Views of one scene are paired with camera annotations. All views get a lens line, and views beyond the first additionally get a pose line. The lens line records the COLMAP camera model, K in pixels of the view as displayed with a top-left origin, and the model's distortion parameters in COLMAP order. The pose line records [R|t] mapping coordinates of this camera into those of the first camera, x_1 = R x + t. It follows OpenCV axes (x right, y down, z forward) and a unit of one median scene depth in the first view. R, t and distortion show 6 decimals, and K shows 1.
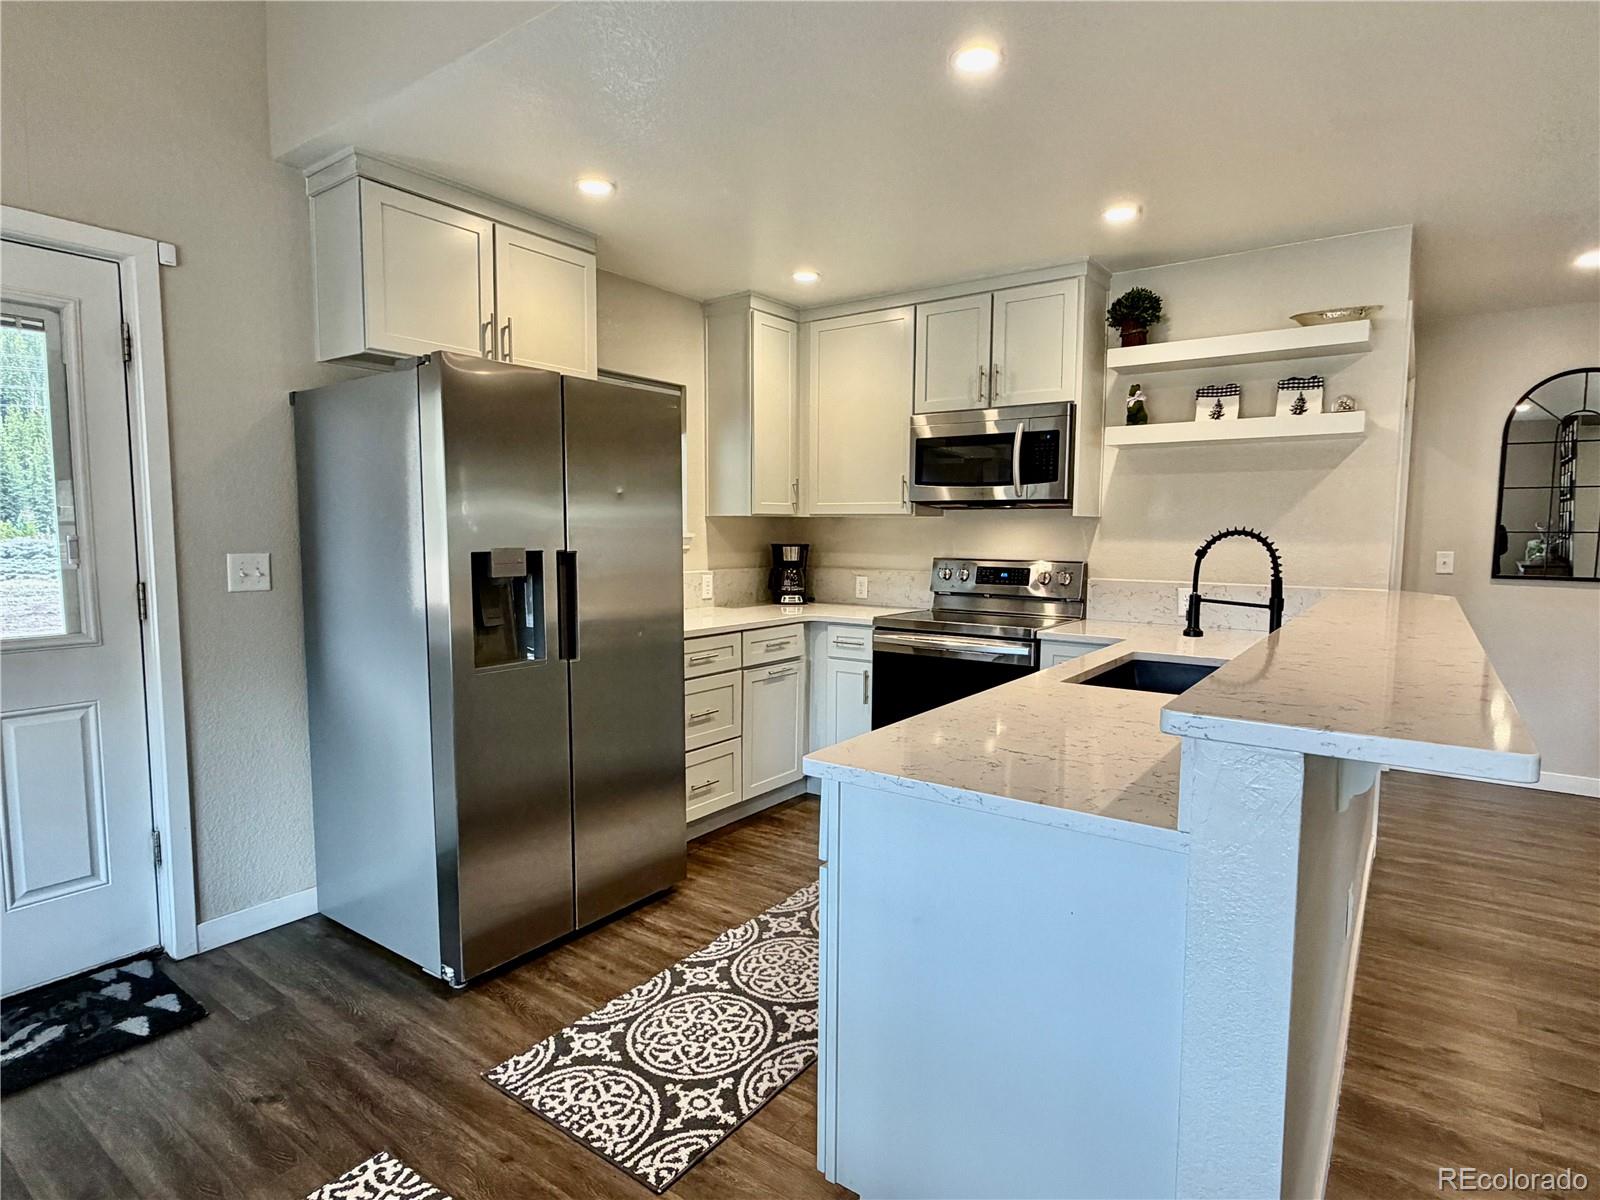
lens RADIAL K [[858.9, 0, 800.0], [0, 858.9, 600.0], [0, 0, 1]] dist [-0.001926, 0.000357]
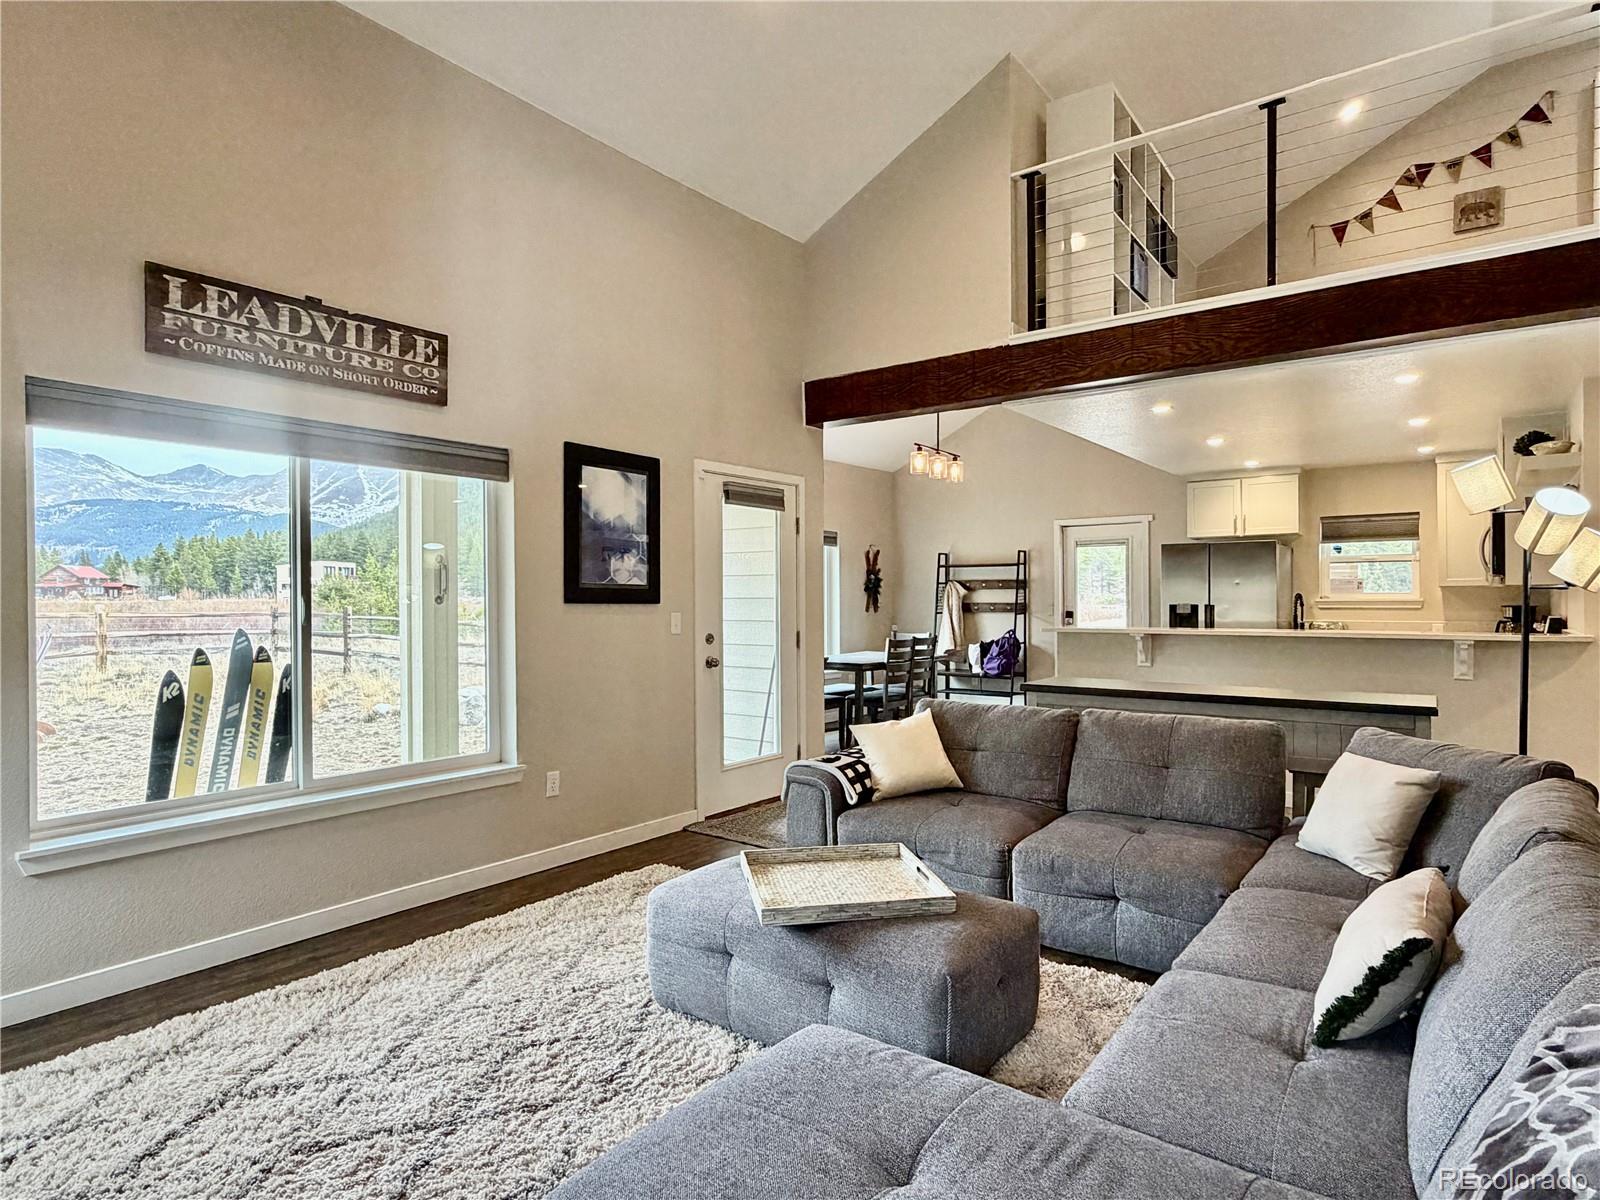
lens RADIAL K [[902.7, 0, 800.0], [0, 902.7, 600.0], [0, 0, 1]] dist [0.000378, 0.000827]
pose [[-0.018808, -0.007080, -0.999798, 1.930310], [-0.077521, 0.996975, -0.005602, 0.033470], [0.996813, 0.077400, -0.019300, -0.197695]]
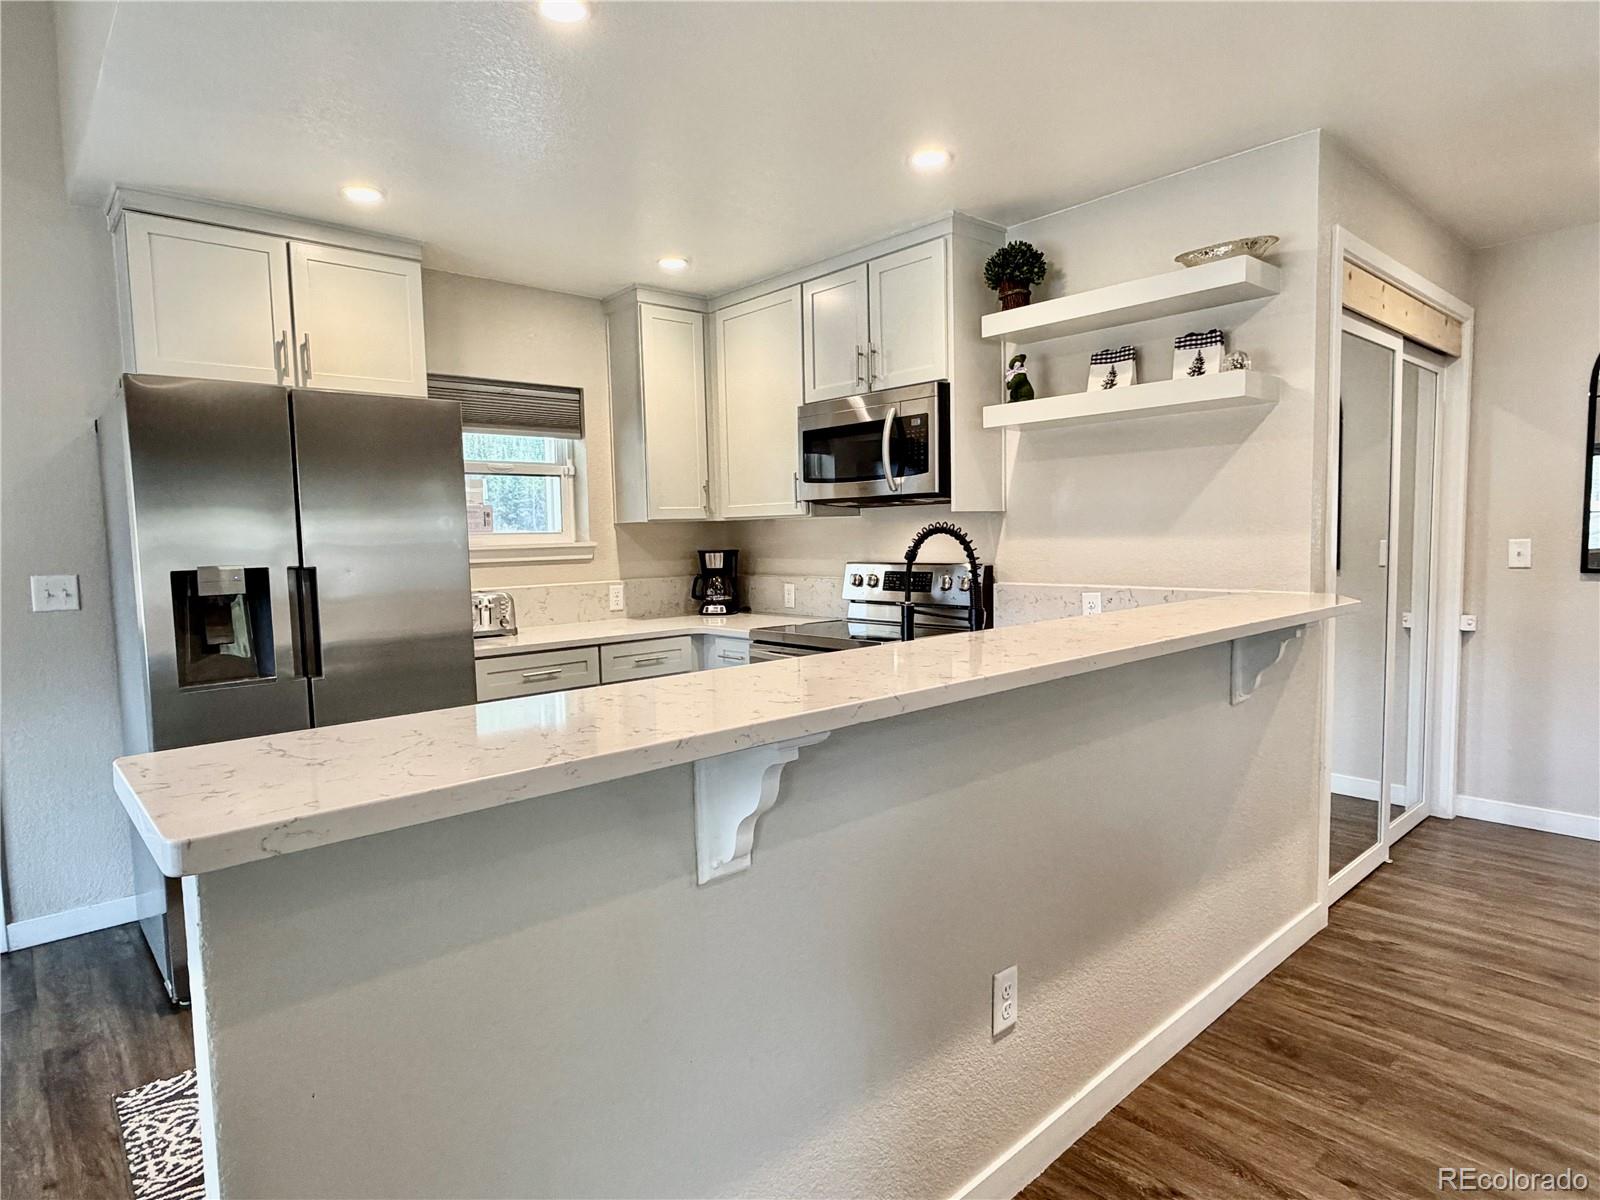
lens RADIAL K [[902.7, 0, 800.0], [0, 902.7, 600.0], [0, 0, 1]] dist [0.000378, 0.000827]
pose [[0.977135, -0.013223, -0.212207, 0.361260], [0.012066, 0.999904, -0.006750, -0.004321], [0.212276, 0.004035, 0.977201, 0.078550]]
